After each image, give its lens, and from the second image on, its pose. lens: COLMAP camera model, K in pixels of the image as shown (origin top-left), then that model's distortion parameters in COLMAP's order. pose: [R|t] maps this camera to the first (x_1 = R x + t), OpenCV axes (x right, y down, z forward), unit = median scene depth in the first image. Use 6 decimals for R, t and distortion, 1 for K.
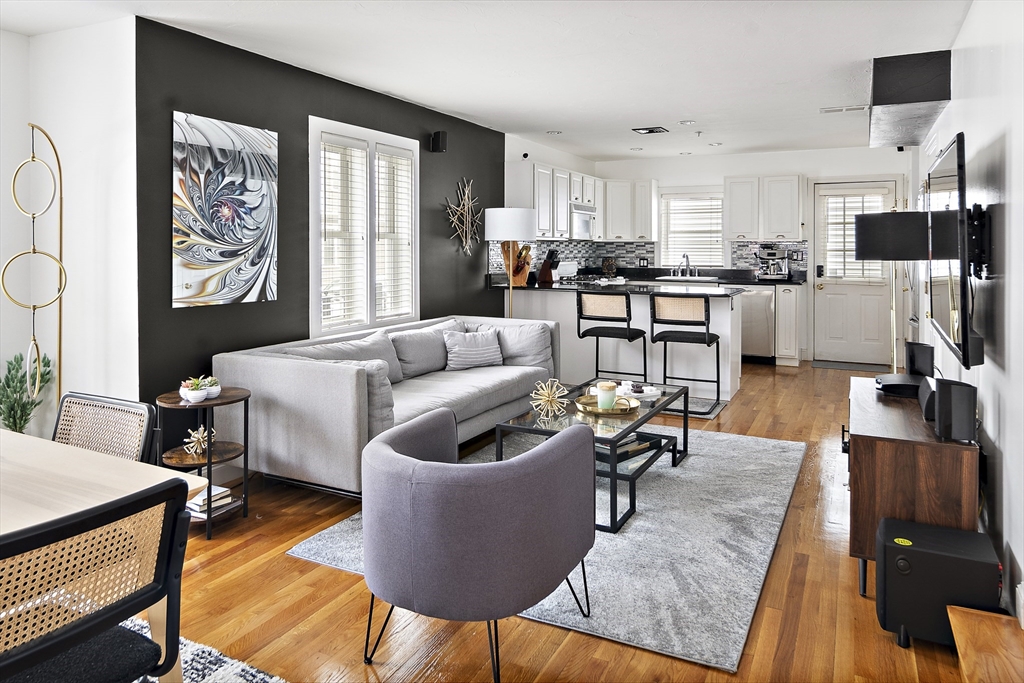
lens RADIAL K [[690.1, 0, 513.8], [0, 690.1, 252.6], [0, 0, 1]] dist [0.010336, -0.003833]
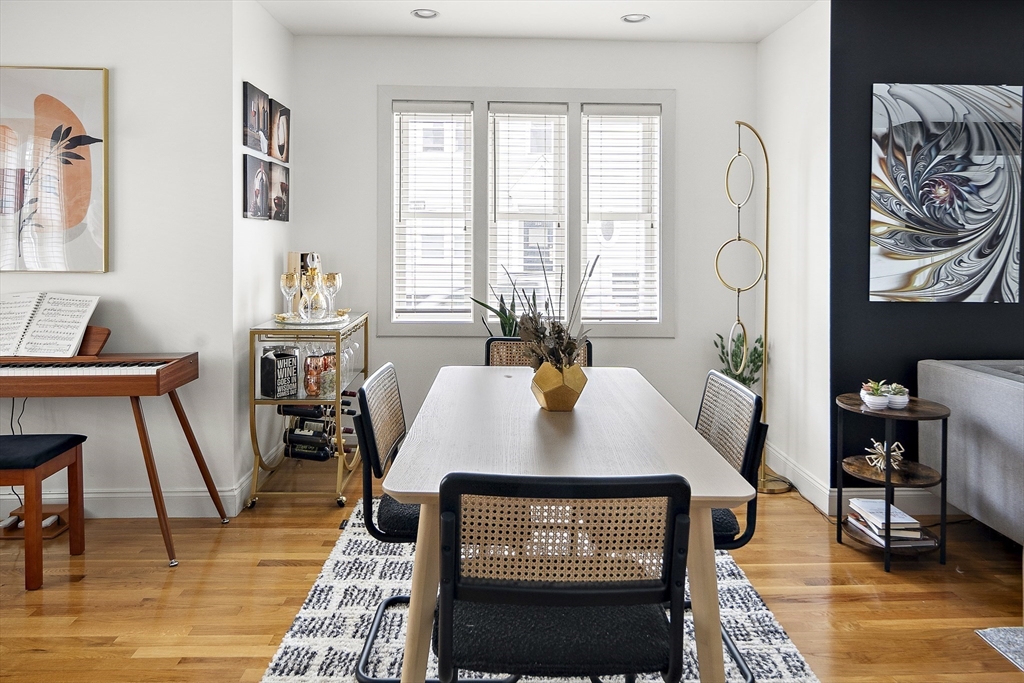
lens RADIAL K [[690.1, 0, 516.6], [0, 690.1, 248.3], [0, 0, 1]] dist [0.010336, -0.003833]
pose [[0.478878, 0.006466, -0.877857, 0.073512], [-0.009259, 0.999954, 0.002315, 0.011542], [0.877832, 0.007020, 0.478916, 0.141570]]
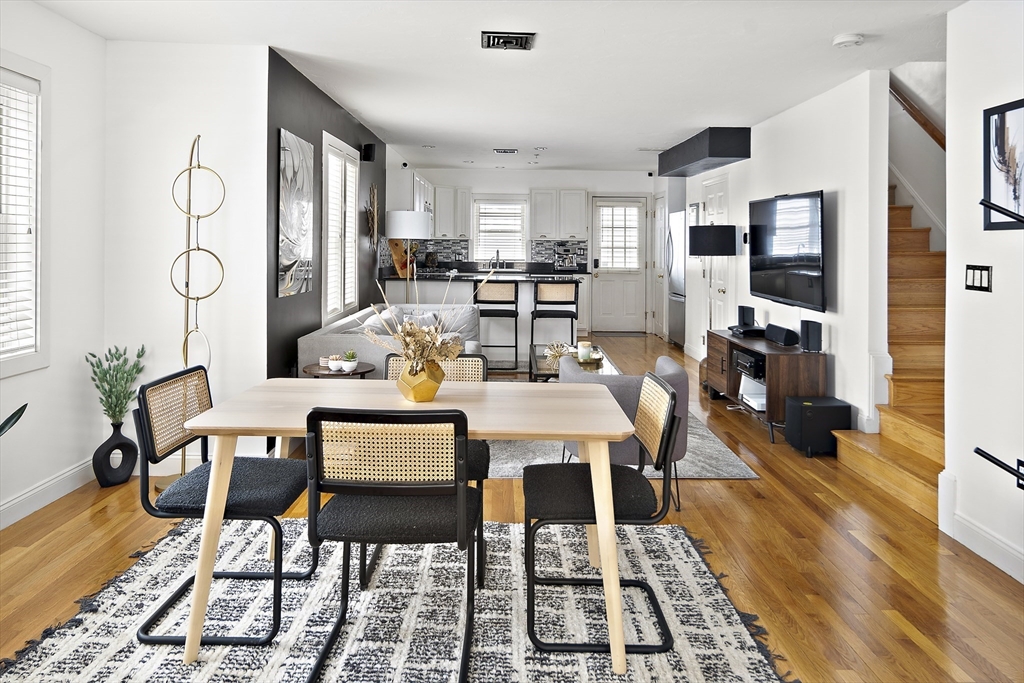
lens RADIAL K [[690.1, 0, 520.1], [0, 690.1, 234.1], [0, 0, 1]] dist [0.010336, -0.003833]
pose [[0.882368, 0.014703, 0.470329, -0.672107], [-0.006190, 0.999788, -0.019642, -0.004960], [-0.470518, 0.014420, 0.882272, -0.202104]]
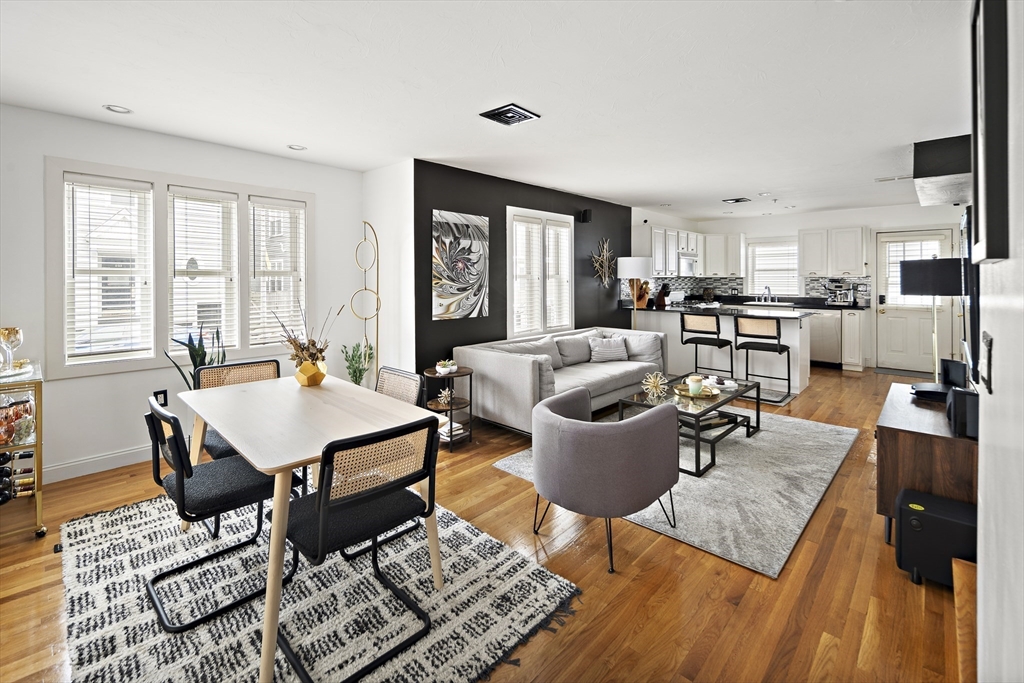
lens RADIAL K [[451.8, 0, 512.1], [0, 451.8, 278.9], [0, 0, 1]] dist [0.008325, -0.001803]
pose [[0.959460, -0.002938, -0.281830, 0.028329], [0.001155, 0.999978, -0.006494, -0.016632], [0.281843, 0.005905, 0.959442, -0.052689]]
